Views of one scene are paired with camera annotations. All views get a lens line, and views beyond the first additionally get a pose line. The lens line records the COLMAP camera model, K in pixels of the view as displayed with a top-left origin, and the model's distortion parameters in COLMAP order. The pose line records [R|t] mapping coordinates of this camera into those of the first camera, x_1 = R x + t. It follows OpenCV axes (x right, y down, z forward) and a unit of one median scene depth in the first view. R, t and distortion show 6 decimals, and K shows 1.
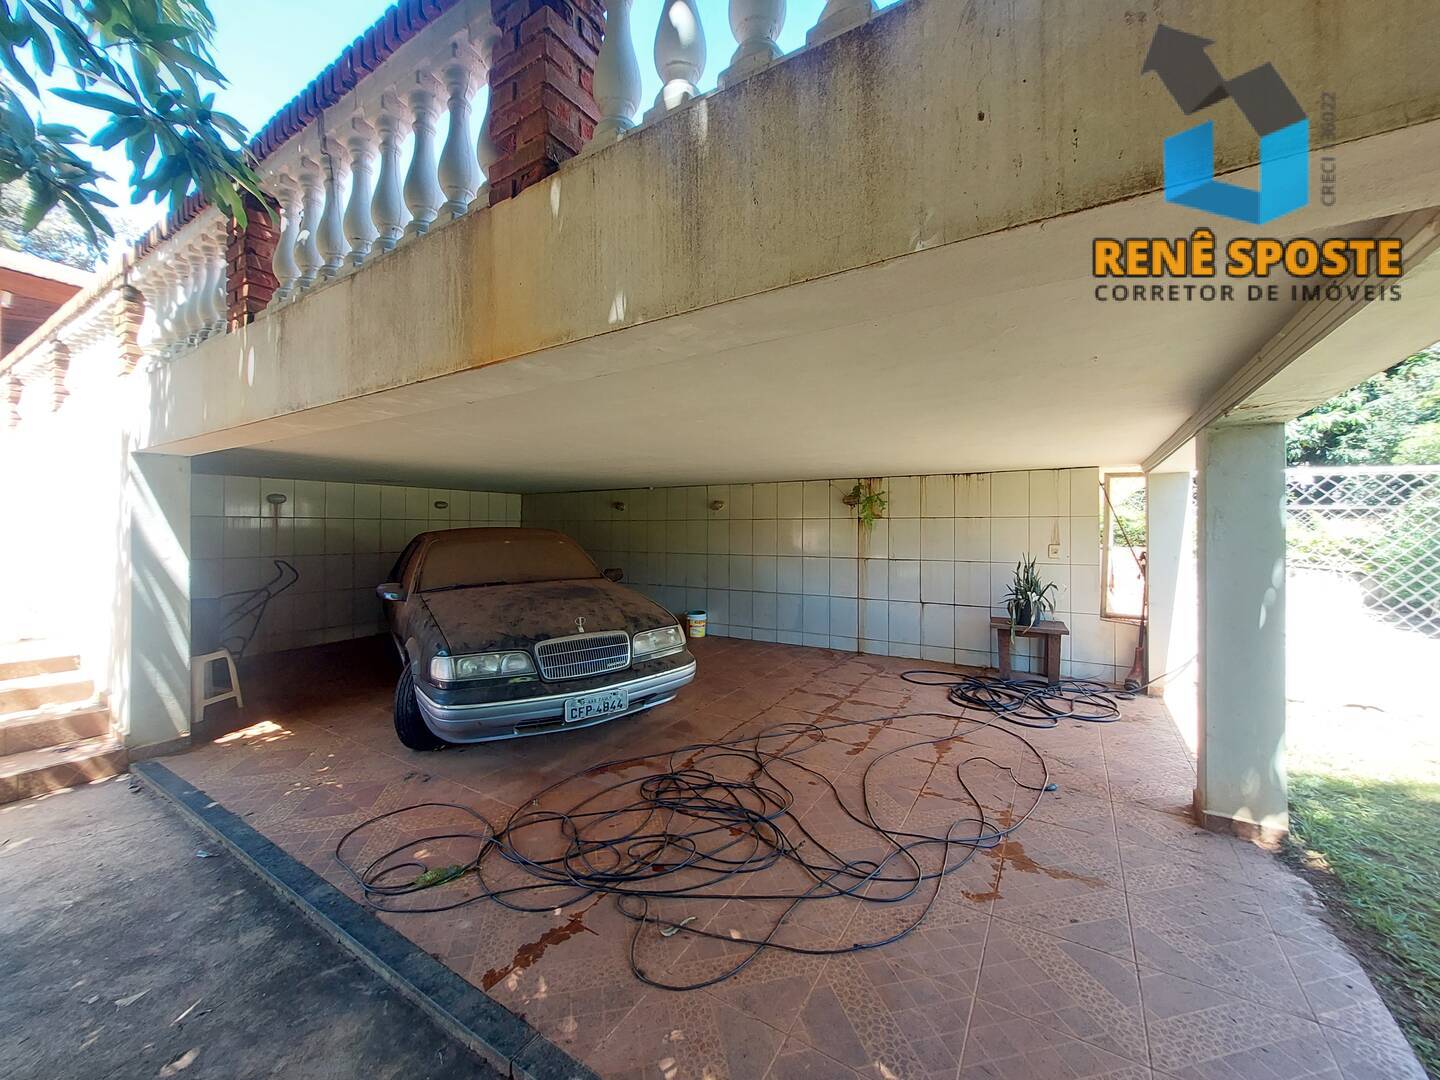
lens RADIAL K [[567.9, 0, 715.6], [0, 567.9, 528.8], [0, 0, 1]] dist [-0.002662, 0.000229]
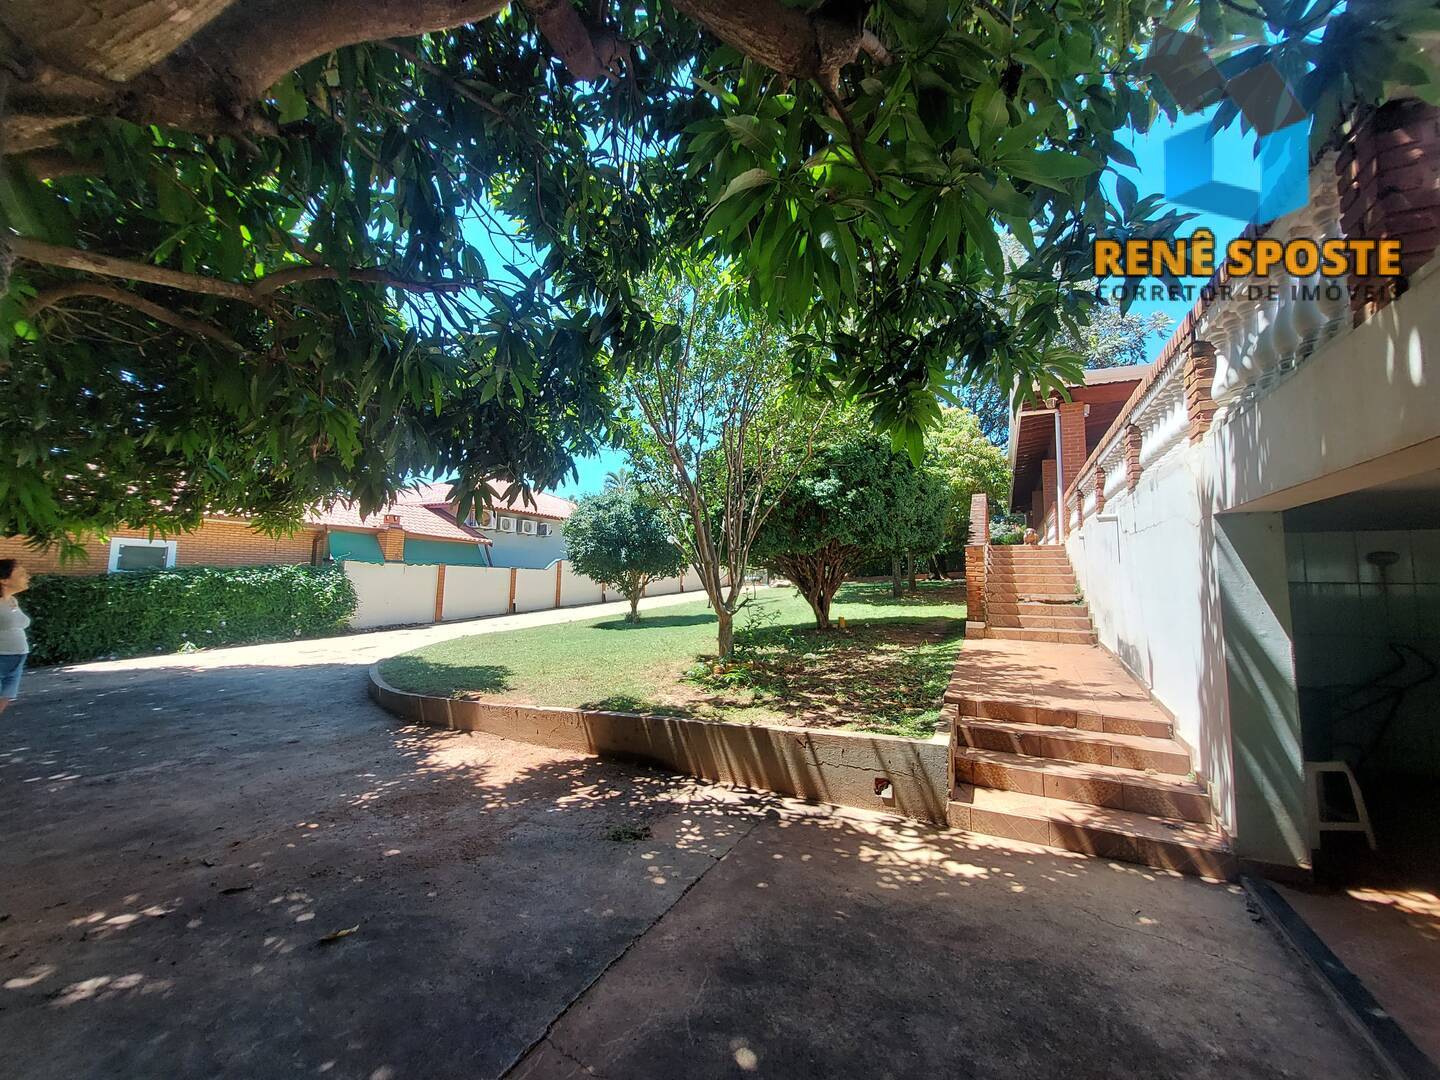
lens RADIAL K [[567.9, 0, 717.3], [0, 567.9, 535.5], [0, 0, 1]] dist [-0.002662, 0.000229]
pose [[0.099265, -0.089000, -0.991073, -0.207718], [-0.007112, 0.995903, -0.090146, -0.013621], [0.995036, 0.015997, 0.098225, 0.113114]]
